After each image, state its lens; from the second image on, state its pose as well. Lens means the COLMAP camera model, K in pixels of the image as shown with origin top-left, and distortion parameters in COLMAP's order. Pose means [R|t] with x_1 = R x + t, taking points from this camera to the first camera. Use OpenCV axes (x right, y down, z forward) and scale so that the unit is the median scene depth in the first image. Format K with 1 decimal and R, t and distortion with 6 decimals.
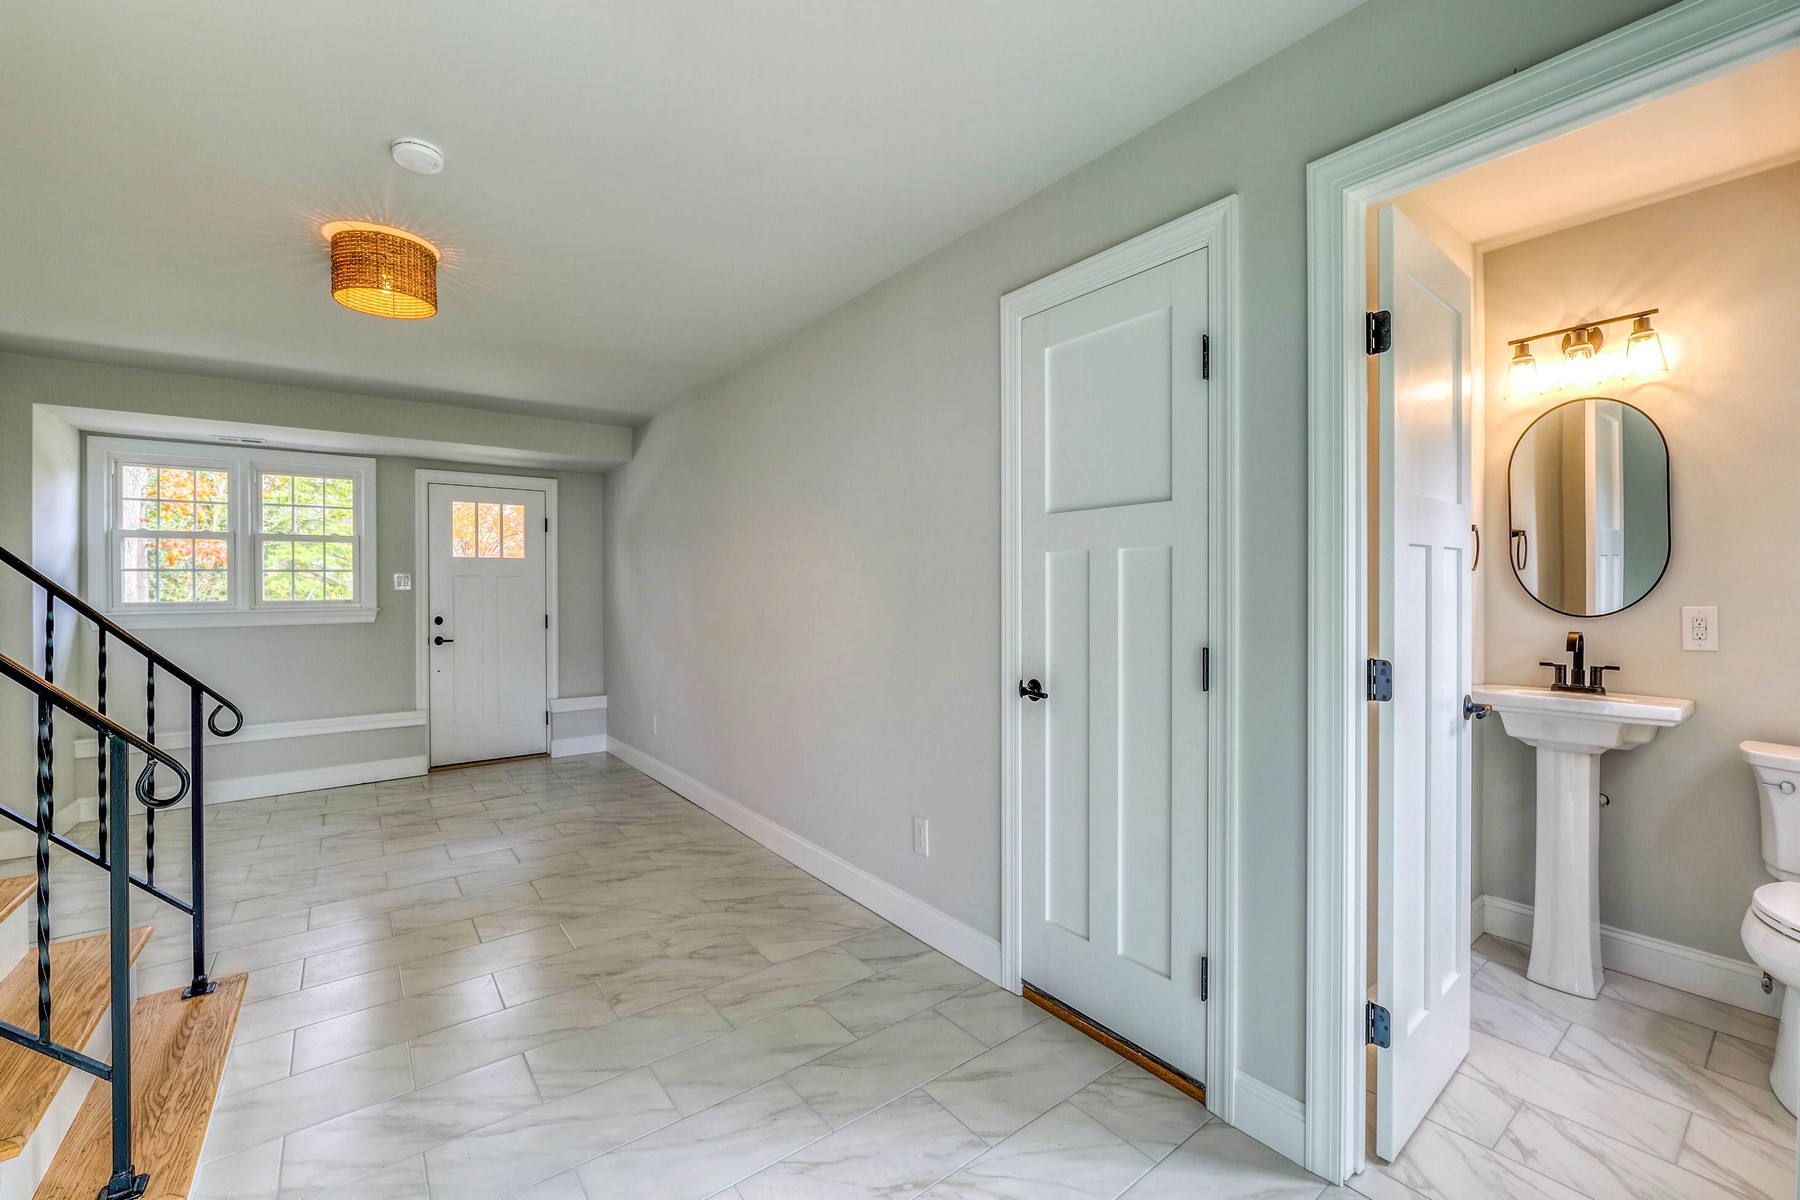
lens RADIAL K [[729.9, 0, 891.2], [0, 729.9, 593.9], [0, 0, 1]] dist [-0.013046, 0.001060]
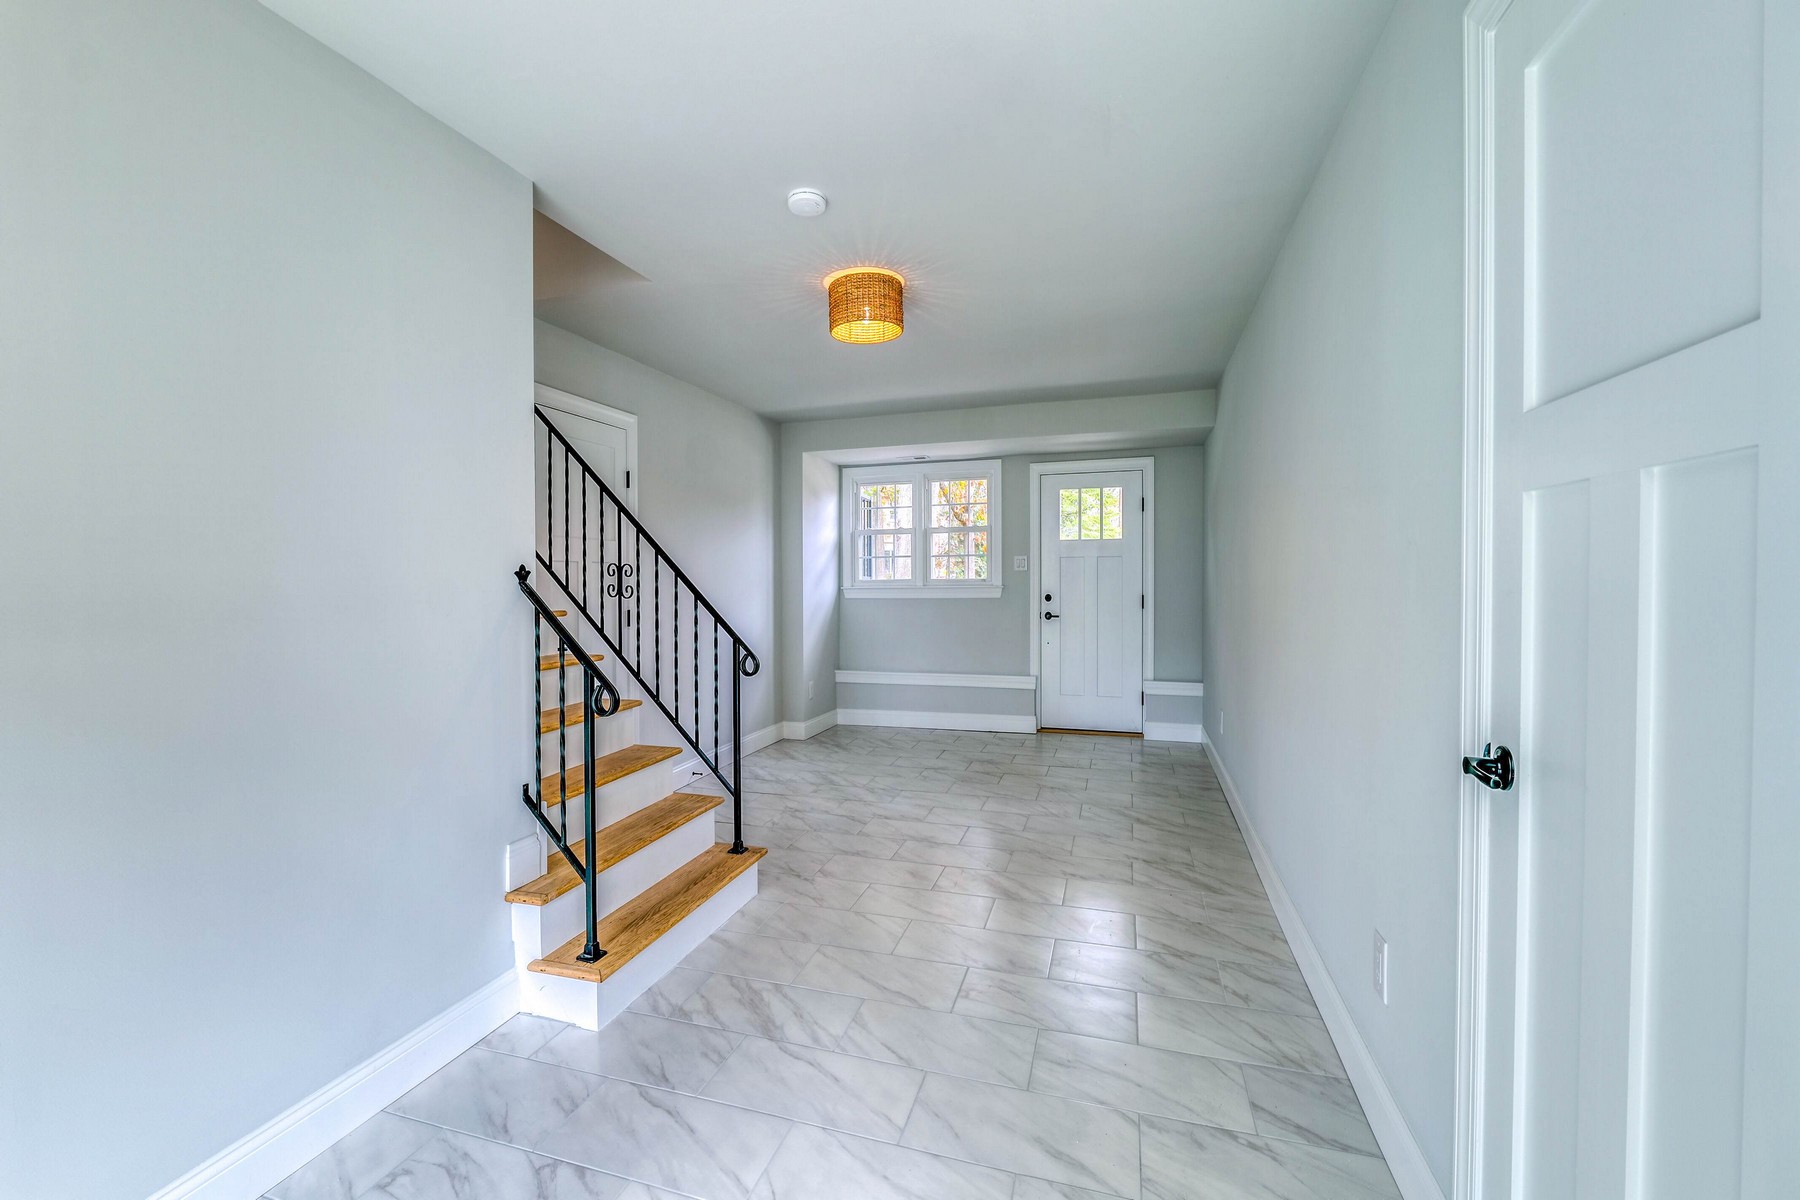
lens RADIAL K [[729.9, 0, 891.2], [0, 729.9, 593.9], [0, 0, 1]] dist [-0.013046, 0.001060]
pose [[0.579312, 0.023386, -0.814770, 0.311671], [0.000767, 0.999572, 0.029235, -0.004452], [0.815105, -0.017561, 0.579047, 0.328014]]
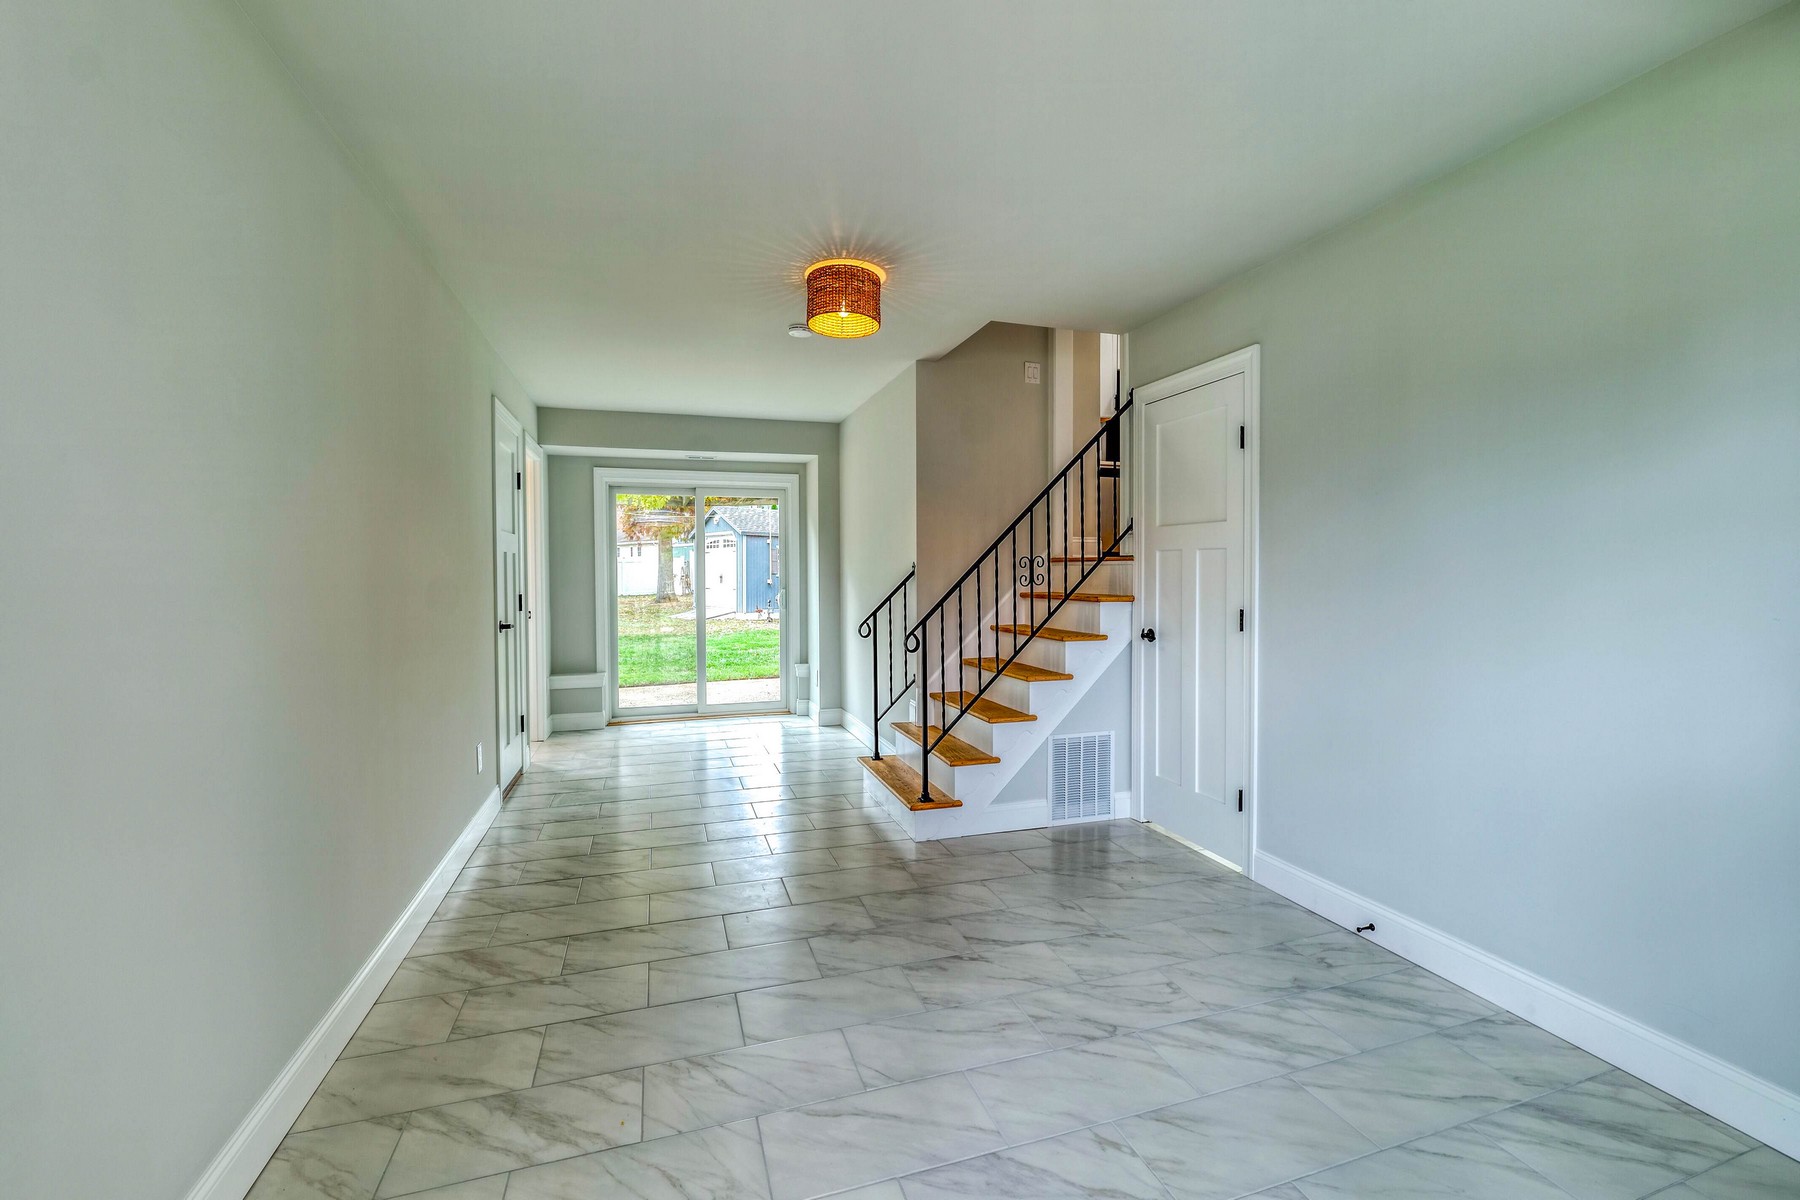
lens RADIAL K [[729.9, 0, 891.2], [0, 729.9, 593.9], [0, 0, 1]] dist [-0.013046, 0.001060]
pose [[-0.945877, 0.001644, 0.324521, -1.158702], [0.012821, 0.999396, 0.032304, 0.002396], [-0.324272, 0.034716, -0.945327, 2.112379]]
